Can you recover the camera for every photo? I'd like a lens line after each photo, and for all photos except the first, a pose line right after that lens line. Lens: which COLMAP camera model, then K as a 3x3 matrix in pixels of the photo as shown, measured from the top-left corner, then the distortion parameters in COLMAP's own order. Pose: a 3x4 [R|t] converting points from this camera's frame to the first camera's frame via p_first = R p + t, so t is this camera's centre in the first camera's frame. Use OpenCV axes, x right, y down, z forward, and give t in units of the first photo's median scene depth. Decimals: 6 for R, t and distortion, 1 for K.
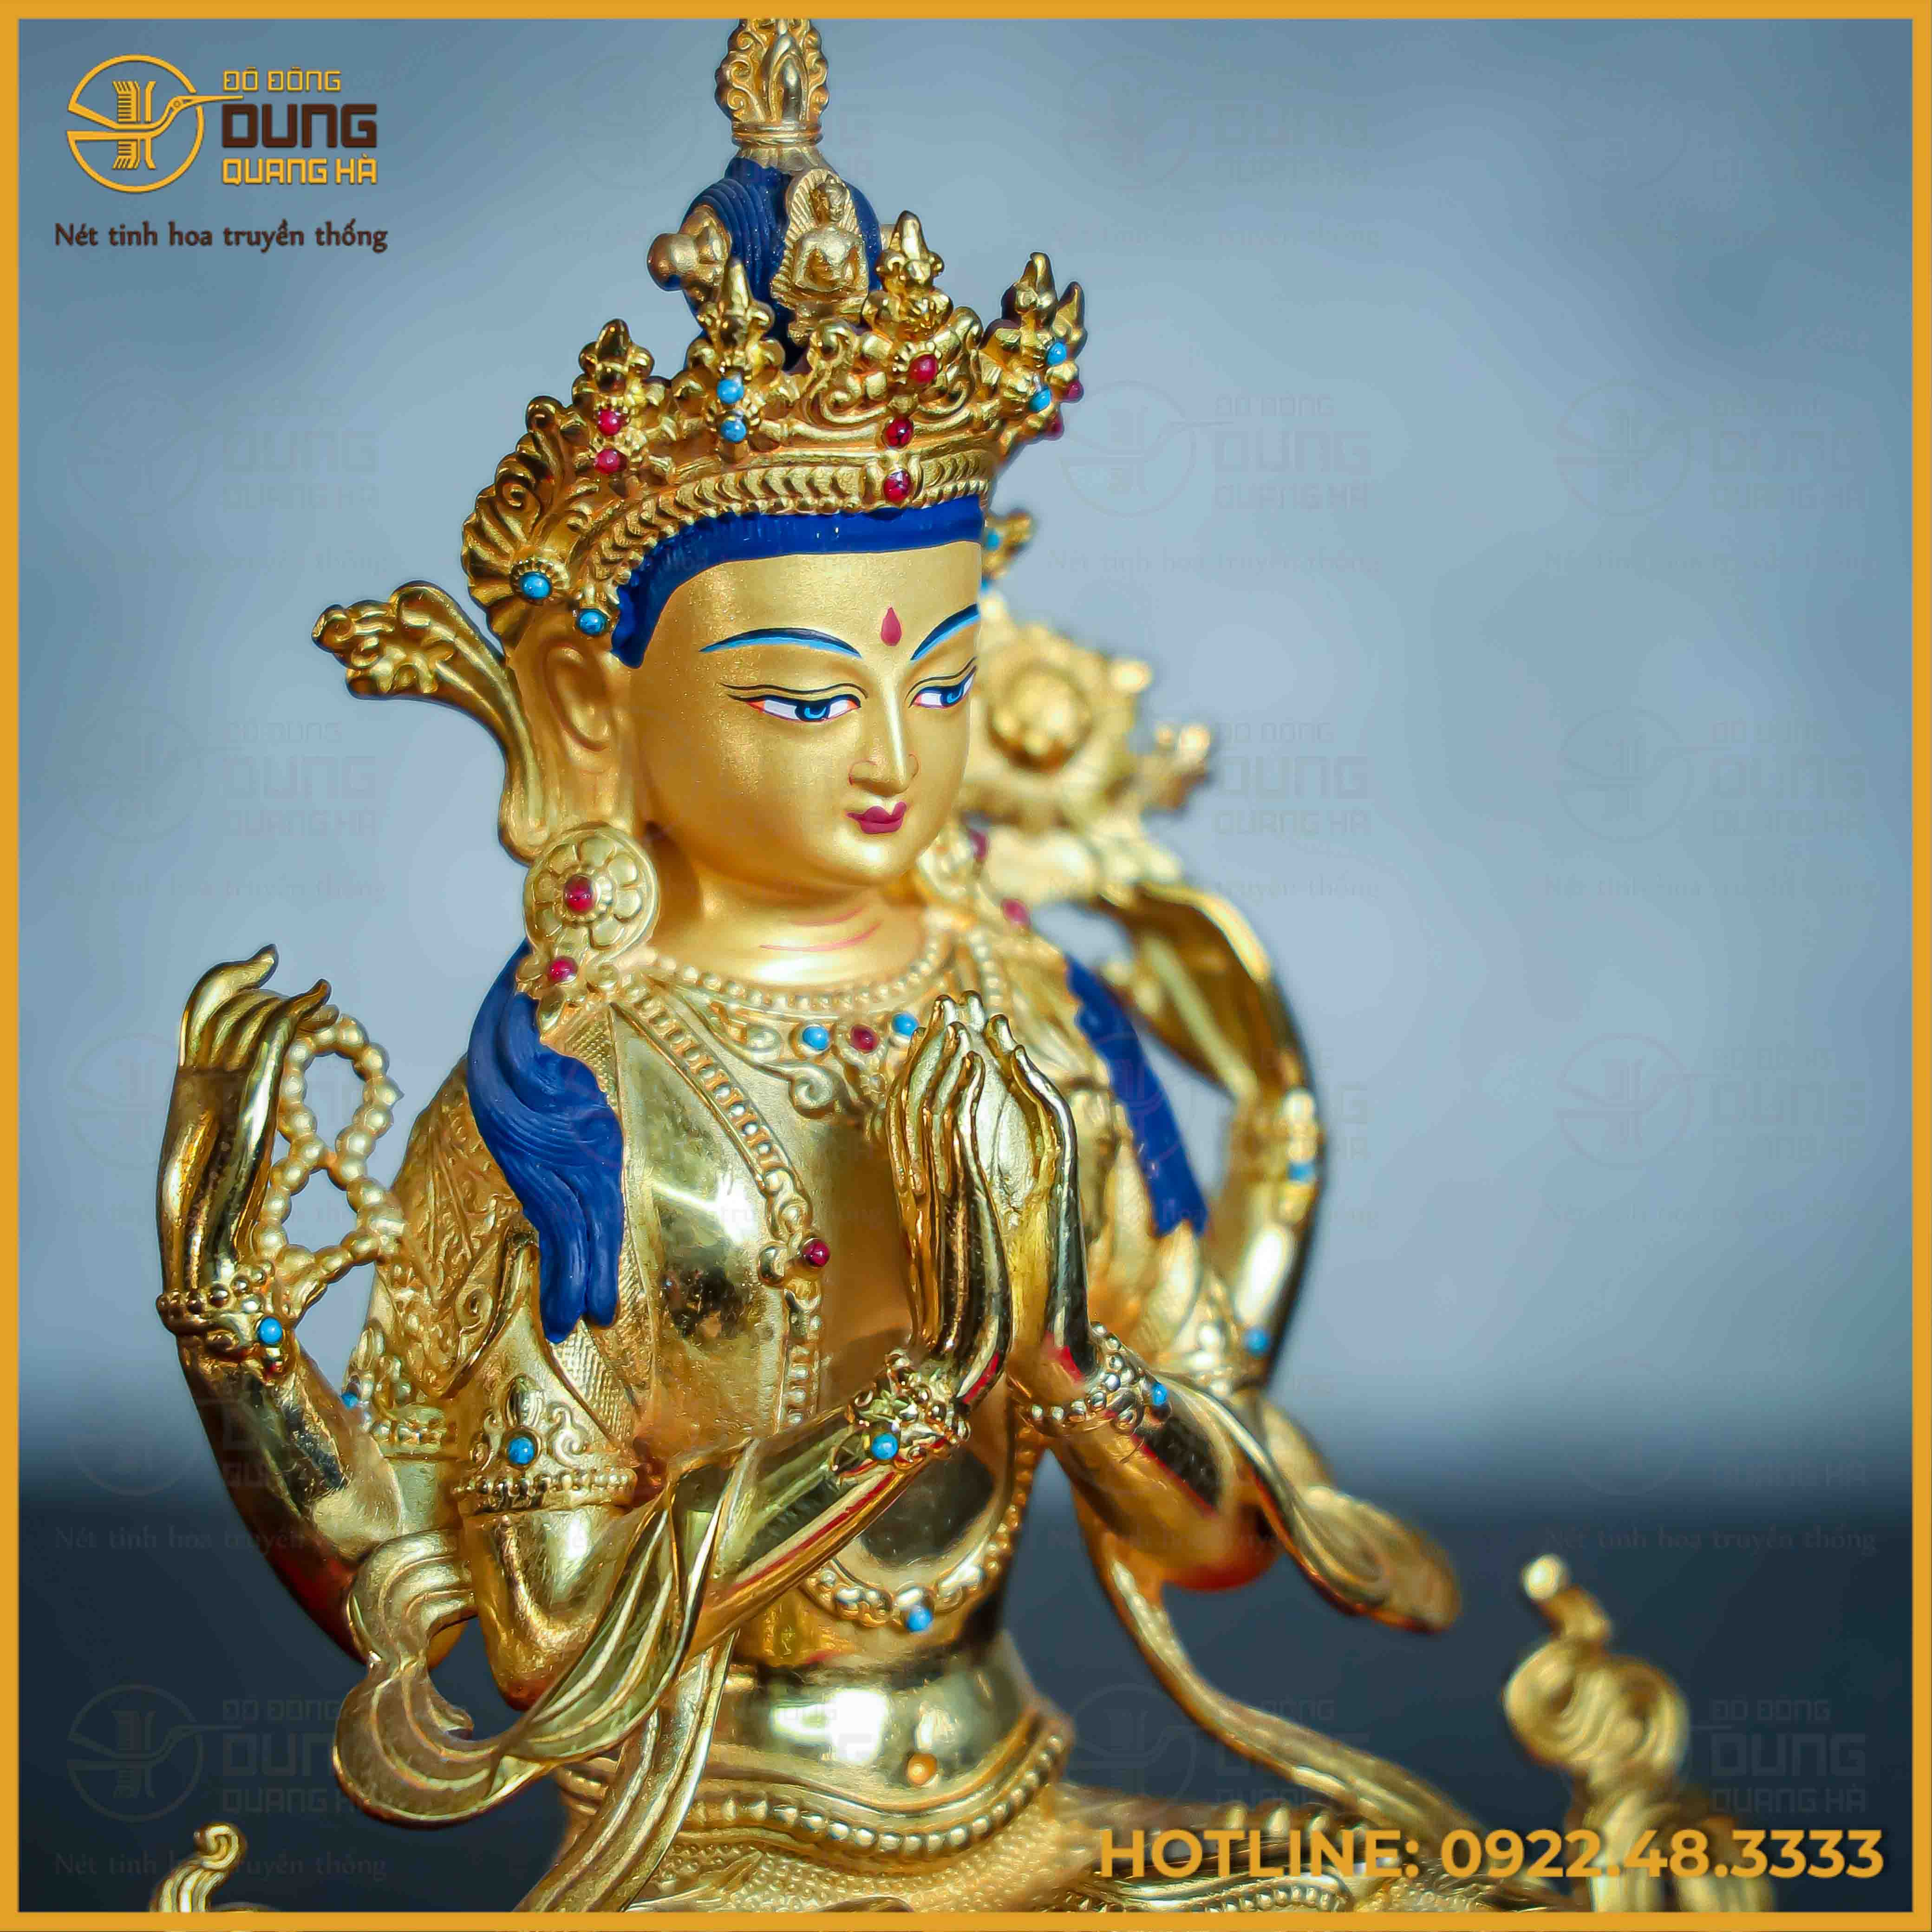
lens RADIAL K [[8439.3, 0, 958.9], [0, 8439.3, 976.3], [0, 0, 1]] dist [0.491392, 0.000000]
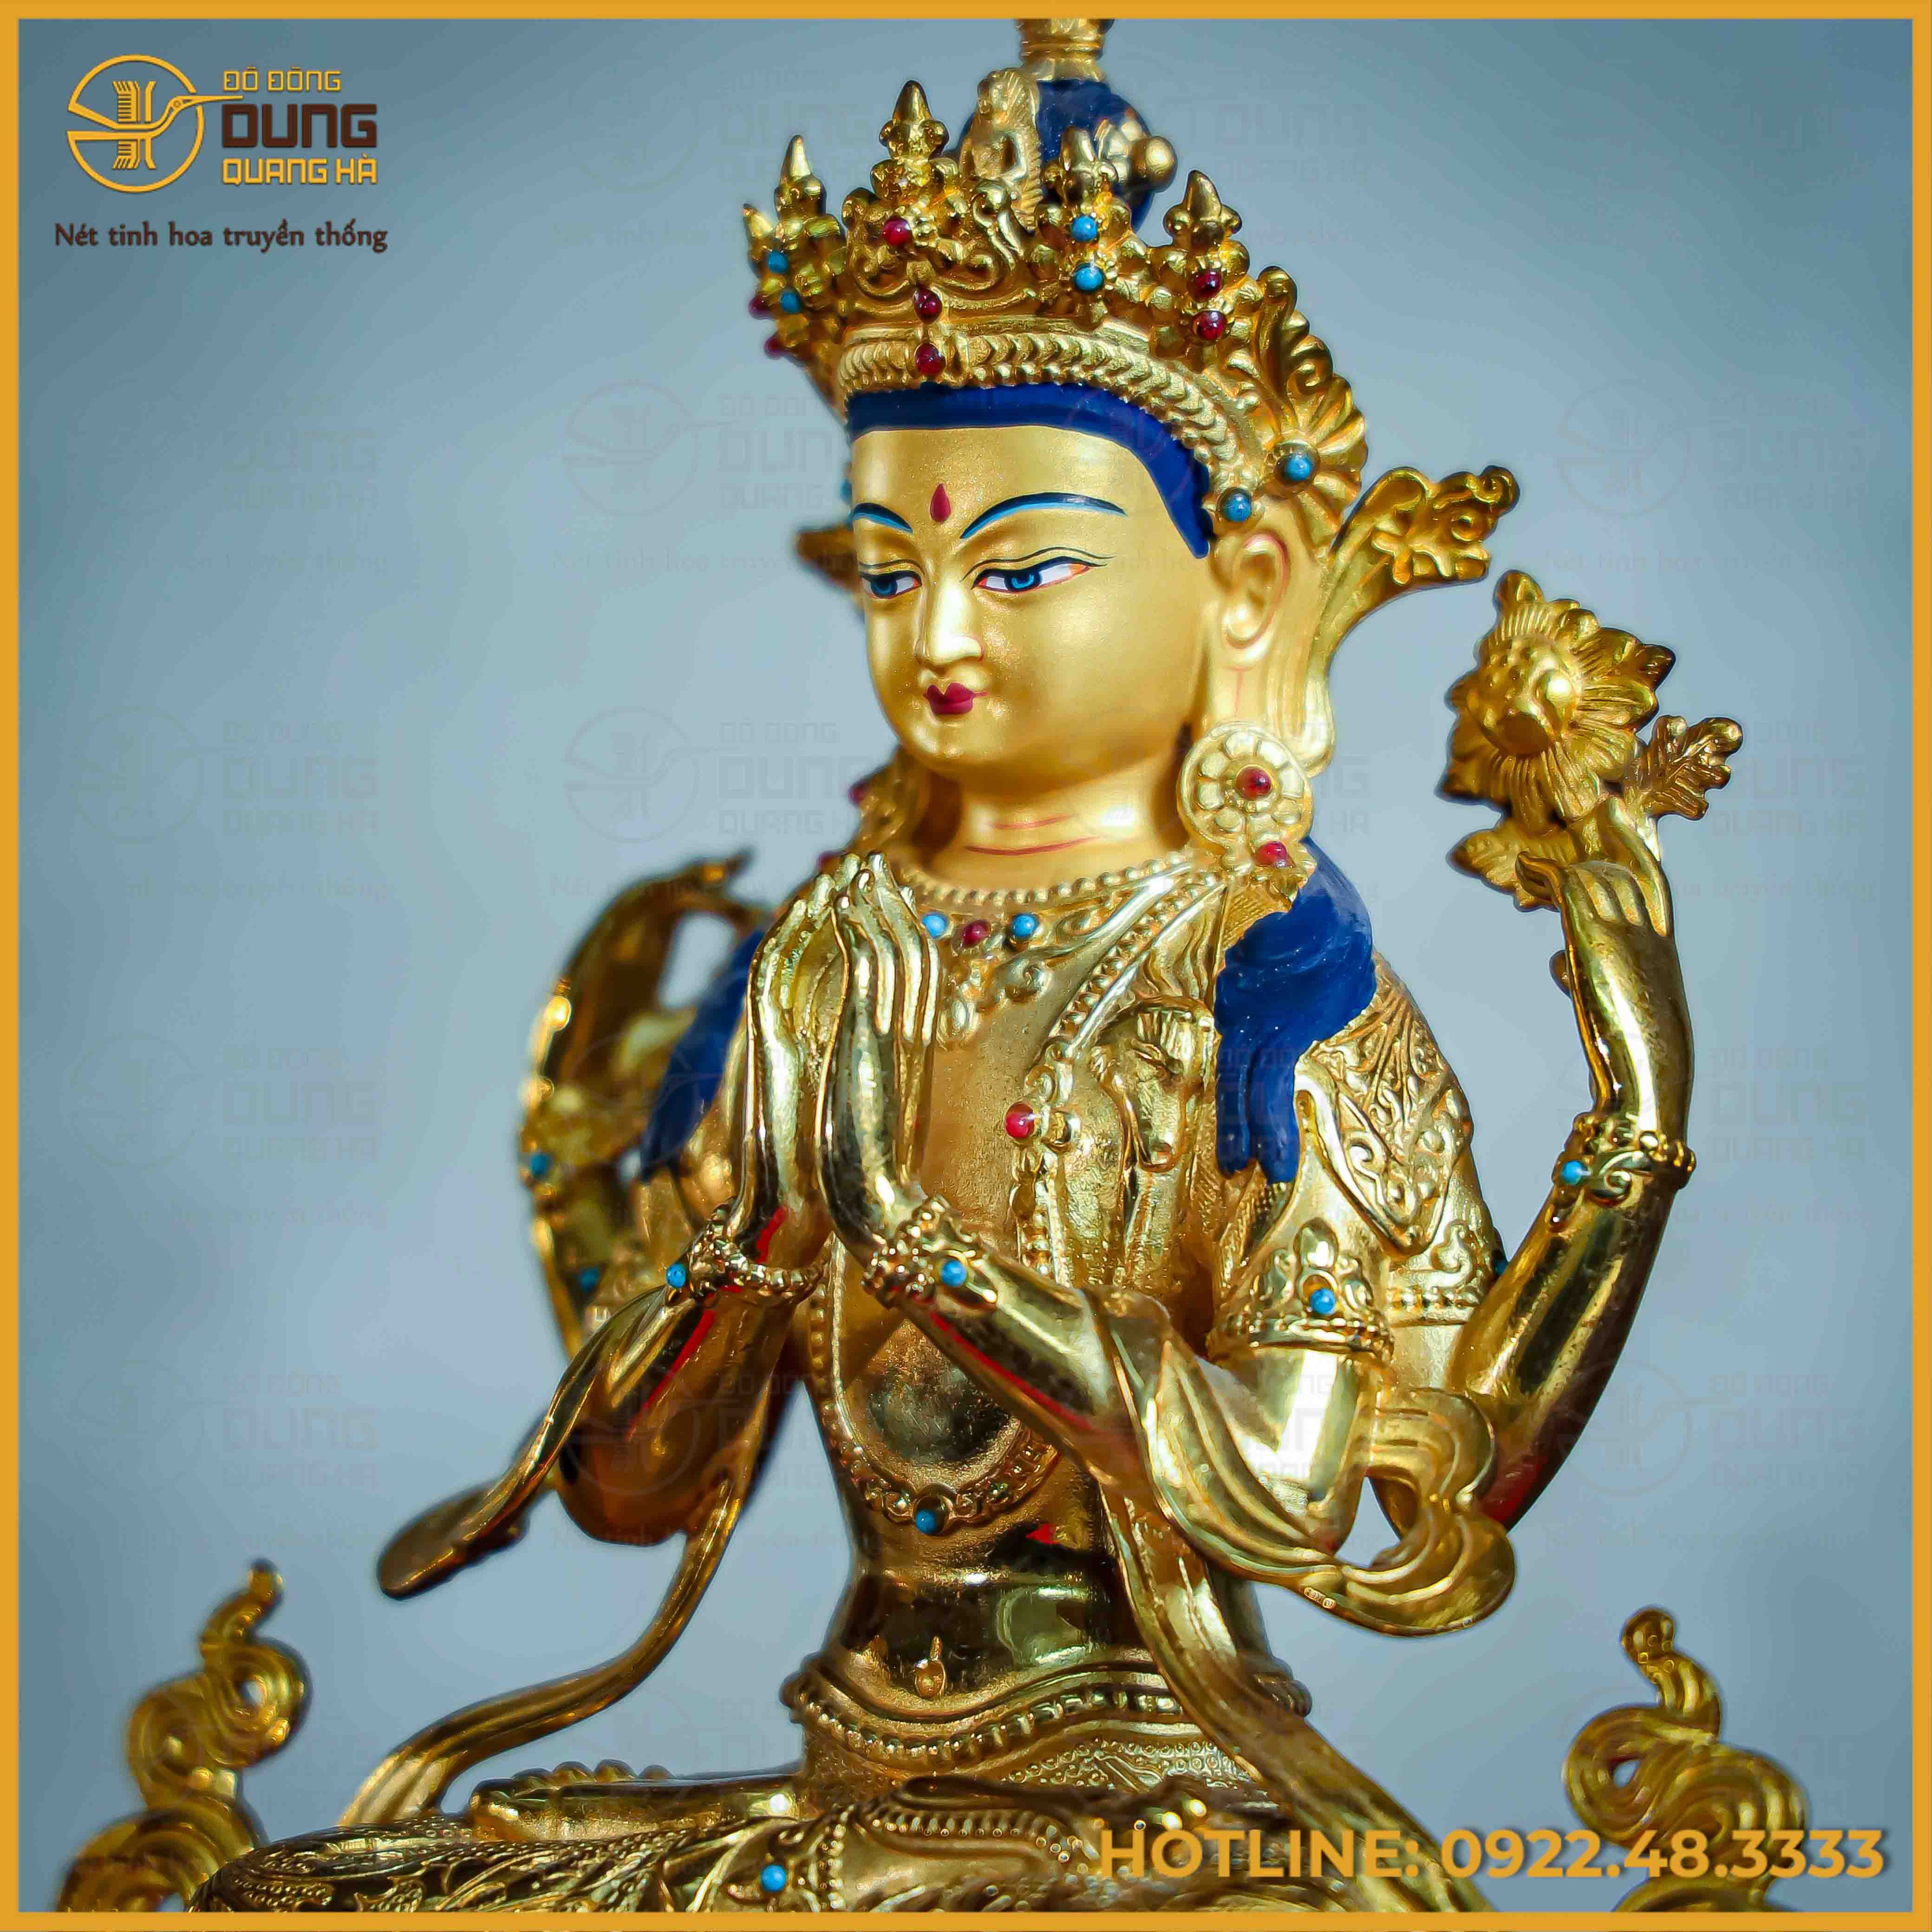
lens RADIAL K [[8439.3, 0, 964.5], [0, 8439.3, 958.2], [0, 0, 1]] dist [0.491392, 0.000000]
pose [[0.402098, -0.005547, -0.915580, 0.913567], [-0.174775, 0.981129, -0.082701, 0.094382], [0.898761, 0.193274, 0.393541, 0.615663]]
